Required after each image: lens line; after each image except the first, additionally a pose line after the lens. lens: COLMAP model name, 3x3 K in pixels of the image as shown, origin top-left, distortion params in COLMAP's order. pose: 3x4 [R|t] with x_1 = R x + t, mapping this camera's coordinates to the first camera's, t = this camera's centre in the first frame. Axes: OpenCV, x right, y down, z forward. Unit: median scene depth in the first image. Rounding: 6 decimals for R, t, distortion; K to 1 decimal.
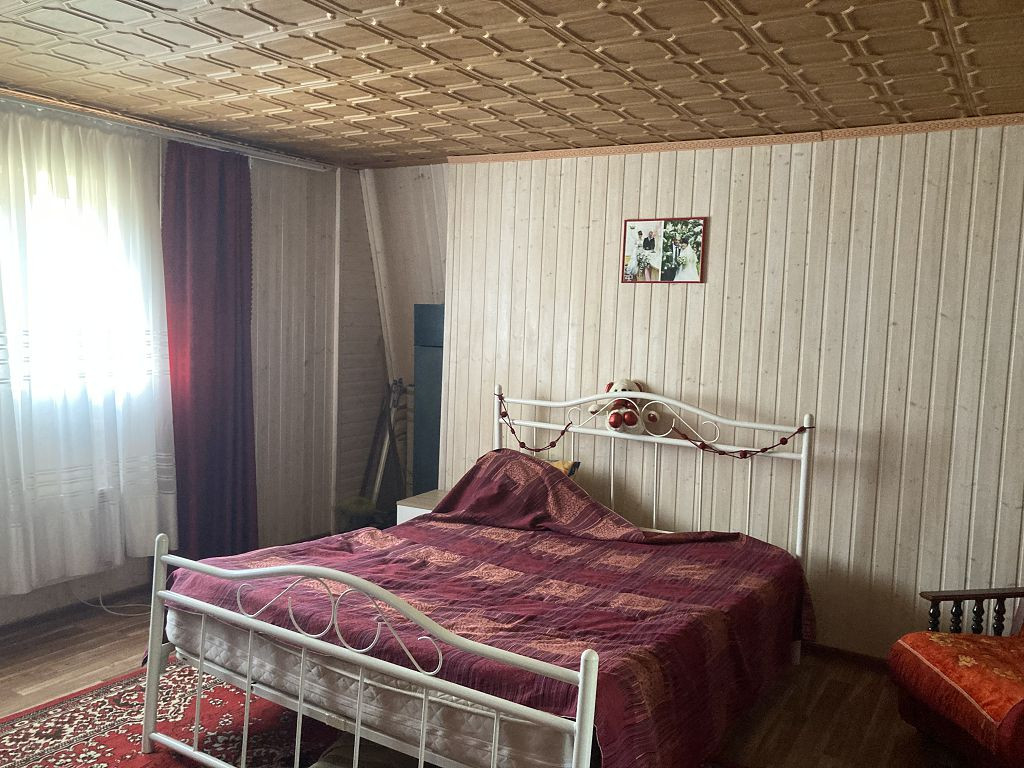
lens RADIAL K [[851.4, 0, 509.2], [0, 851.4, 384.7], [0, 0, 1]] dist [0.034649, -0.031371]
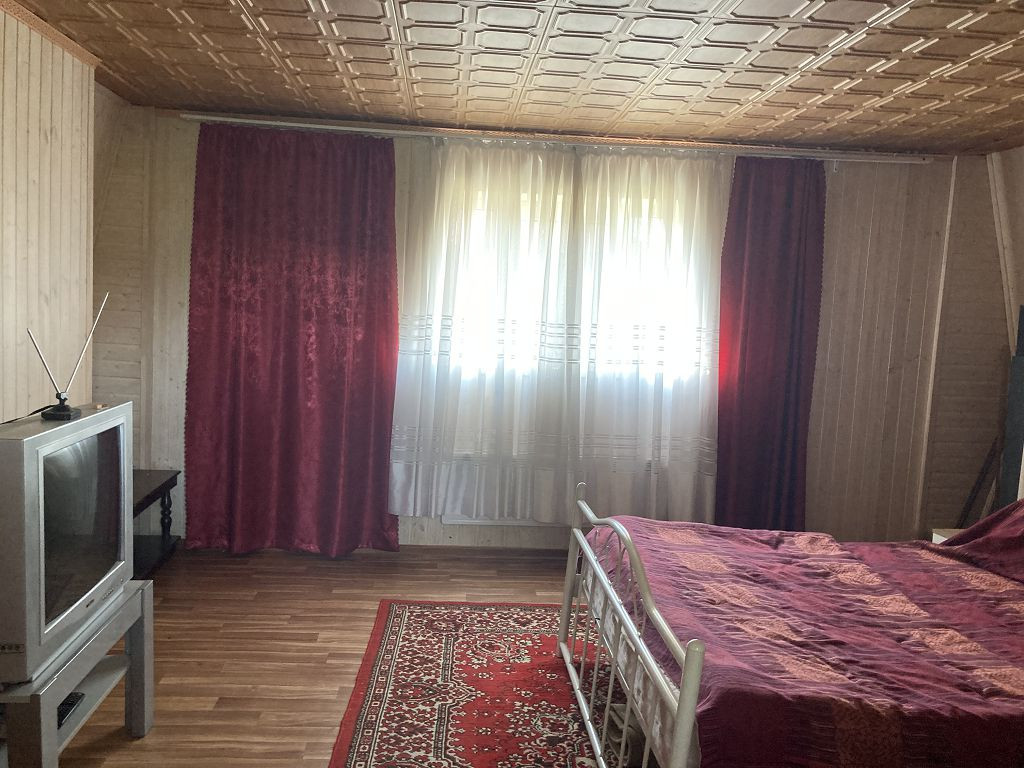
lens RADIAL K [[851.4, 0, 485.2], [0, 851.4, 379.3], [0, 0, 1]] dist [0.034649, -0.031371]
pose [[0.574386, 0.061782, -0.816250, 0.420365], [-0.091885, 0.995712, 0.010707, 0.023448], [0.813411, 0.068851, 0.577600, 0.149751]]
